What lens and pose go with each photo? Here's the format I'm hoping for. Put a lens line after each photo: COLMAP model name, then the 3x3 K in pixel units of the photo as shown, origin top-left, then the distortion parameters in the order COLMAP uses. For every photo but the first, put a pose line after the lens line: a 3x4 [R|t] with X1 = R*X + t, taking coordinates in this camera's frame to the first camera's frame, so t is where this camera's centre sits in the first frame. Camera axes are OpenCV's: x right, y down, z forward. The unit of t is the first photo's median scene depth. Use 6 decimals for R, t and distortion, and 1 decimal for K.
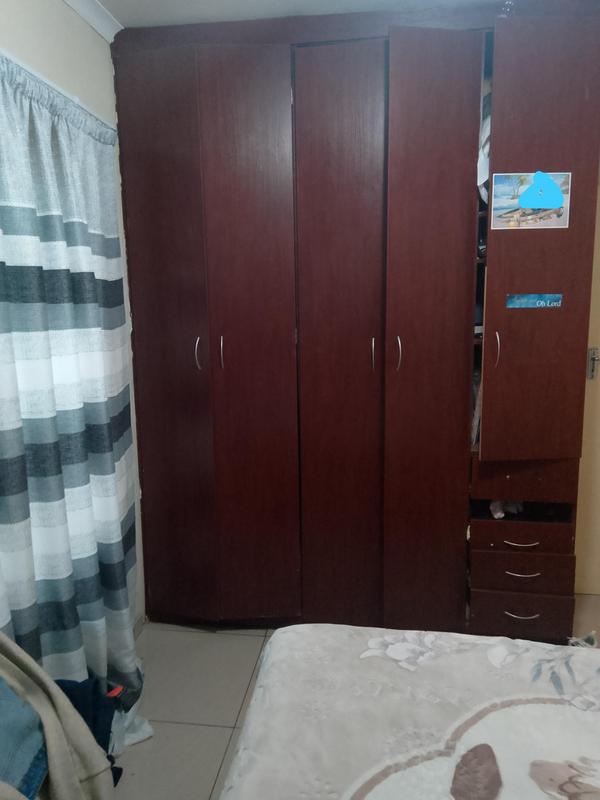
lens RADIAL K [[609.8, 0, 299.2], [0, 609.8, 404.1], [0, 0, 1]] dist [0.073072, -0.076250]
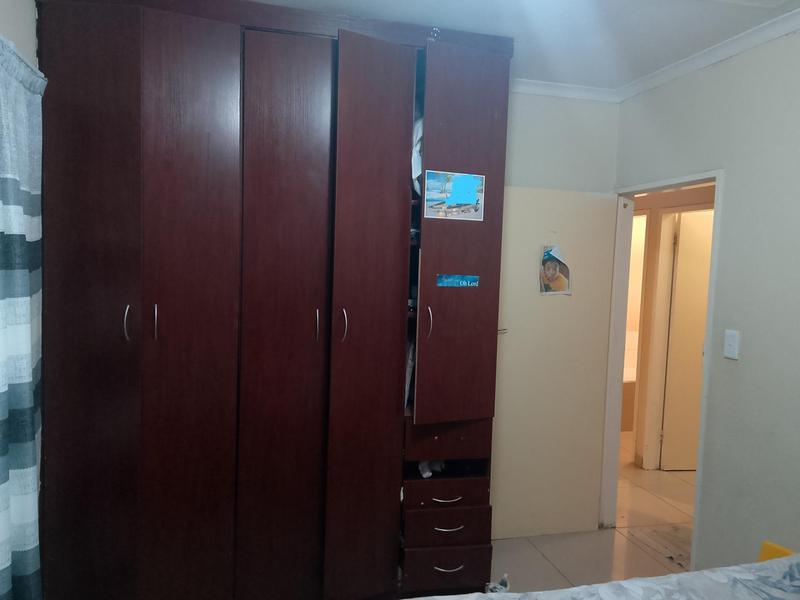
lens RADIAL K [[609.8, 0, 400.0], [0, 609.8, 300.0], [0, 0, 1]] dist [0.073072, -0.076250]
pose [[0.928882, 0.023120, 0.369654, -0.139306], [0.012921, 0.995419, -0.094727, -0.025849], [-0.370151, 0.092766, 0.924328, -0.007152]]
